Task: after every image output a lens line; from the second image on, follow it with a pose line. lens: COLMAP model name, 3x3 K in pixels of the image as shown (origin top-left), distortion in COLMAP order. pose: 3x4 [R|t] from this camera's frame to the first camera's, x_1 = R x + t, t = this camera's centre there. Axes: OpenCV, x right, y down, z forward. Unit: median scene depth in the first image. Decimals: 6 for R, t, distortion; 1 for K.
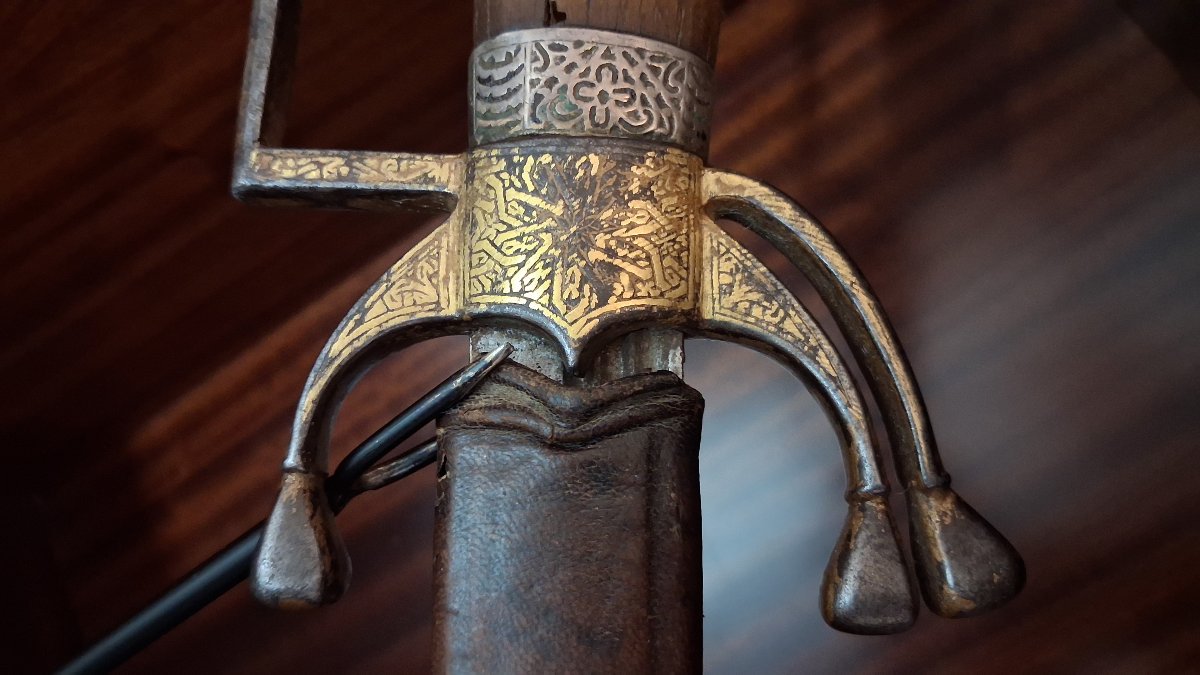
lens RADIAL K [[1027.5, 0, 576.3], [0, 1027.5, 339.8], [0, 0, 1]] dist [0.005834, -0.003014]
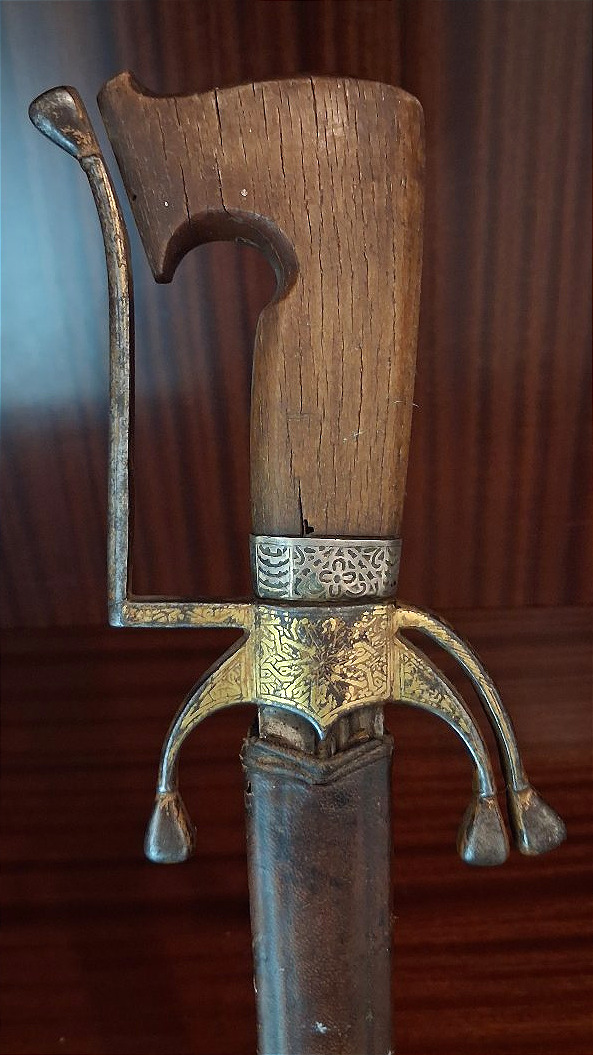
lens RADIAL K [[903.4, 0, 296.5], [0, 903.4, 527.5], [0, 0, 1]] dist [0.005834, -0.003014]
pose [[0.998710, -0.026877, 0.043078, -0.101118], [0.016336, 0.973388, 0.228582, -0.655677], [-0.048075, -0.227584, 0.972571, -0.411832]]
